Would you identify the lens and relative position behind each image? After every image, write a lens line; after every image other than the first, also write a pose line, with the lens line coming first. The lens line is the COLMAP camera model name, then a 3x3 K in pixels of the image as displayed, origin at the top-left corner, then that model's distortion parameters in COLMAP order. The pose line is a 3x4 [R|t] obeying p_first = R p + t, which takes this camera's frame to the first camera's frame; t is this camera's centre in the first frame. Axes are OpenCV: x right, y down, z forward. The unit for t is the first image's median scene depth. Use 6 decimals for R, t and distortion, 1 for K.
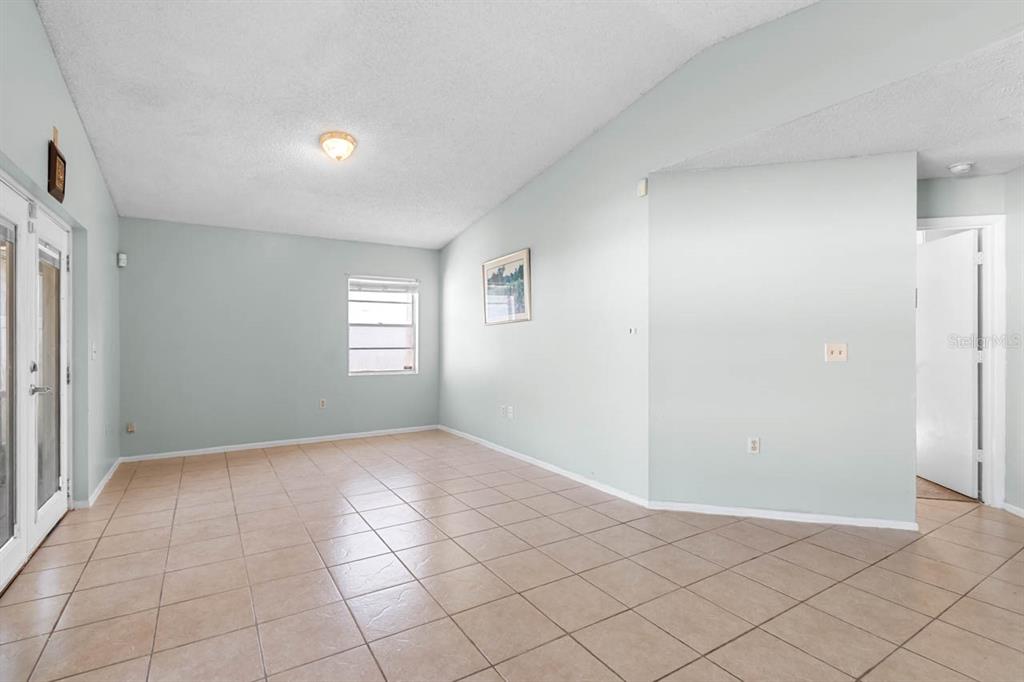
lens RADIAL K [[476.0, 0, 491.1], [0, 476.0, 339.2], [0, 0, 1]] dist [0.003833, 0.000133]
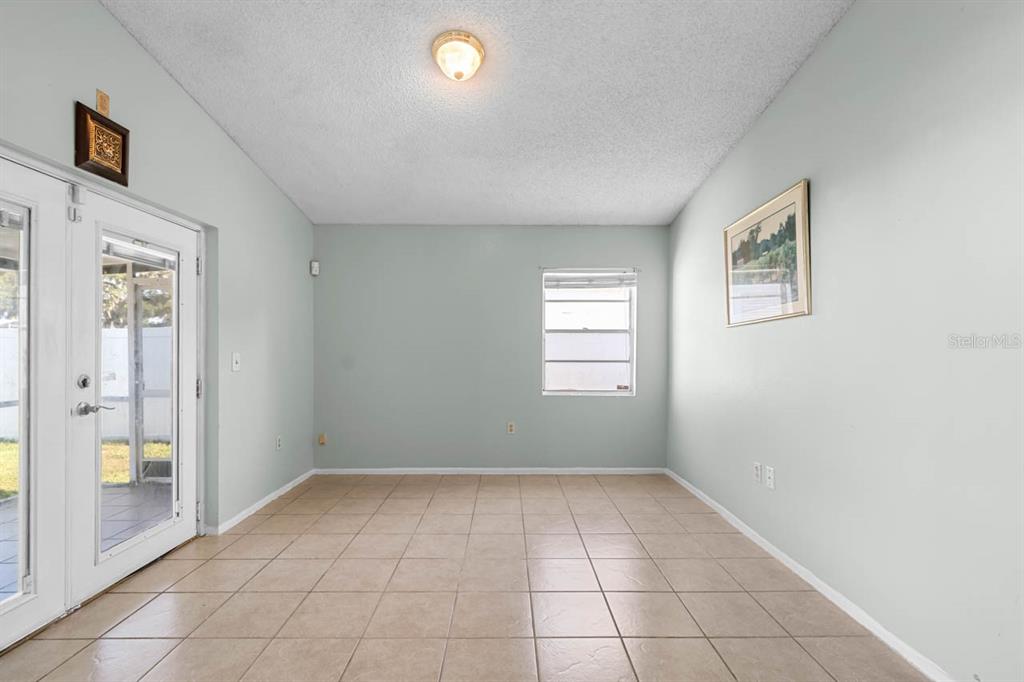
lens RADIAL K [[463.1, 0, 511.8], [0, 463.1, 352.1], [0, 0, 1]] dist [0.001274, -0.000794]
pose [[0.863066, 0.004408, -0.505071, 0.051558], [-0.001150, 0.999976, 0.006762, -0.000162], [0.505089, -0.005255, 0.863051, 0.344668]]
